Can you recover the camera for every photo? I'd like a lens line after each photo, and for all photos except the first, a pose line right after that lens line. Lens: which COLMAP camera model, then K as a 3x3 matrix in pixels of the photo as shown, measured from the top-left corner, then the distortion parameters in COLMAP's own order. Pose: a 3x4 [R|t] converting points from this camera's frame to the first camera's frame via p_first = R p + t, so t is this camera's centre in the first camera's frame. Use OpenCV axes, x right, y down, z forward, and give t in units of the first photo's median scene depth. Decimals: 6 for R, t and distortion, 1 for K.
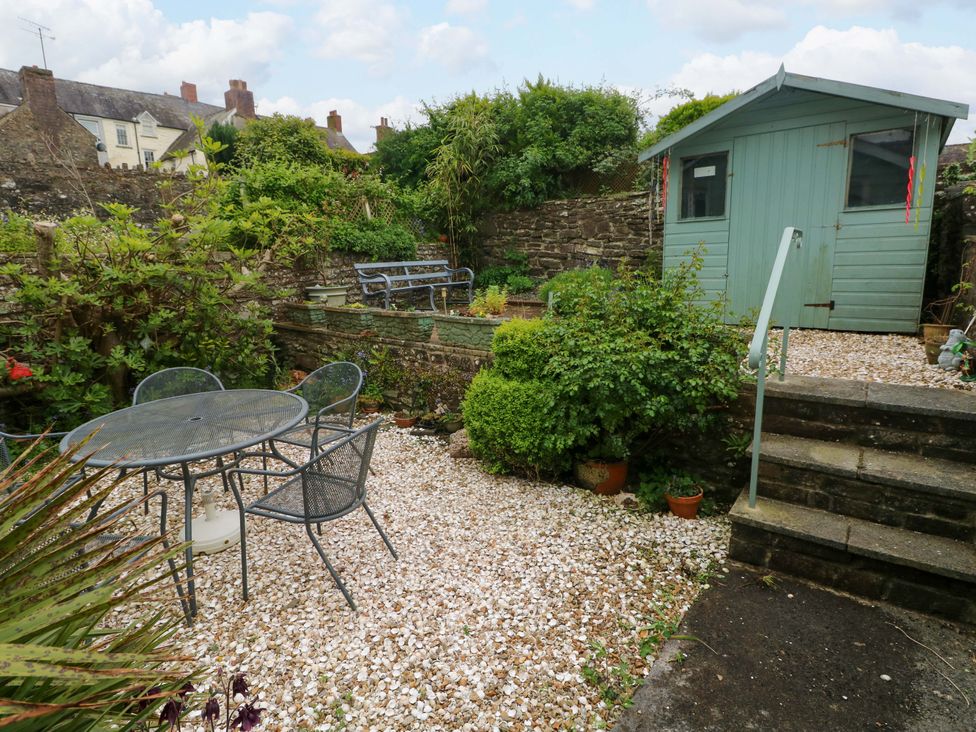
lens RADIAL K [[523.4, 0, 488.1], [0, 523.4, 364.5], [0, 0, 1]] dist [-0.001944, -0.011282]
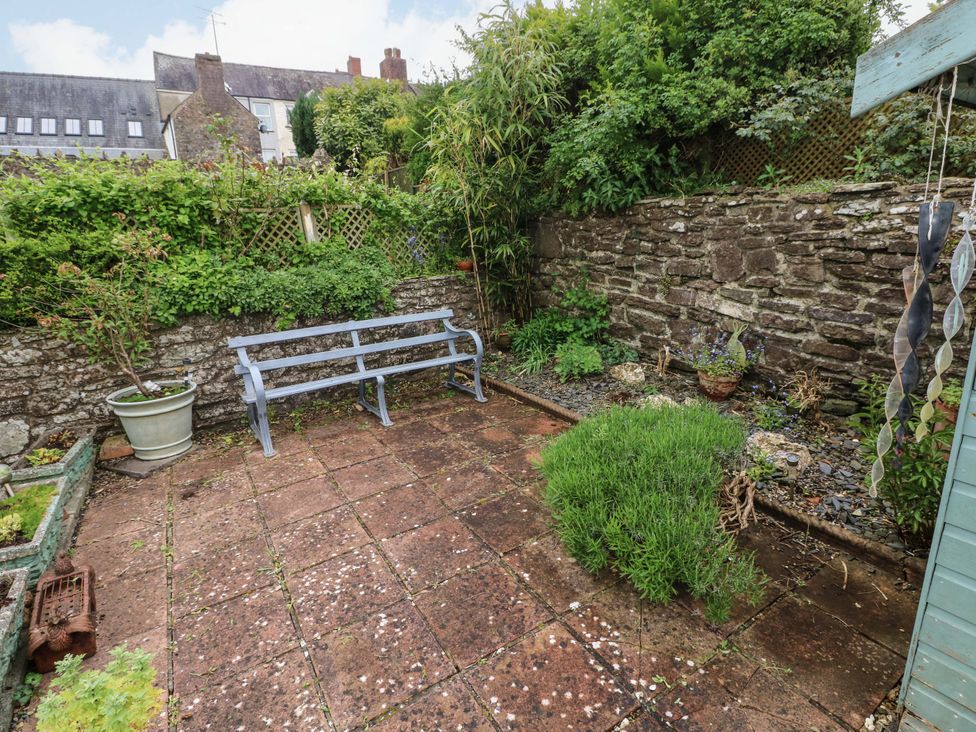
lens RADIAL K [[523.4, 0, 481.8], [0, 523.4, 364.6], [0, 0, 1]] dist [-0.001944, -0.011282]
pose [[0.943148, 0.081688, -0.322180, 0.141074], [-0.061264, 0.995445, 0.073048, -0.185689], [0.326679, -0.049157, 0.943856, 0.480745]]
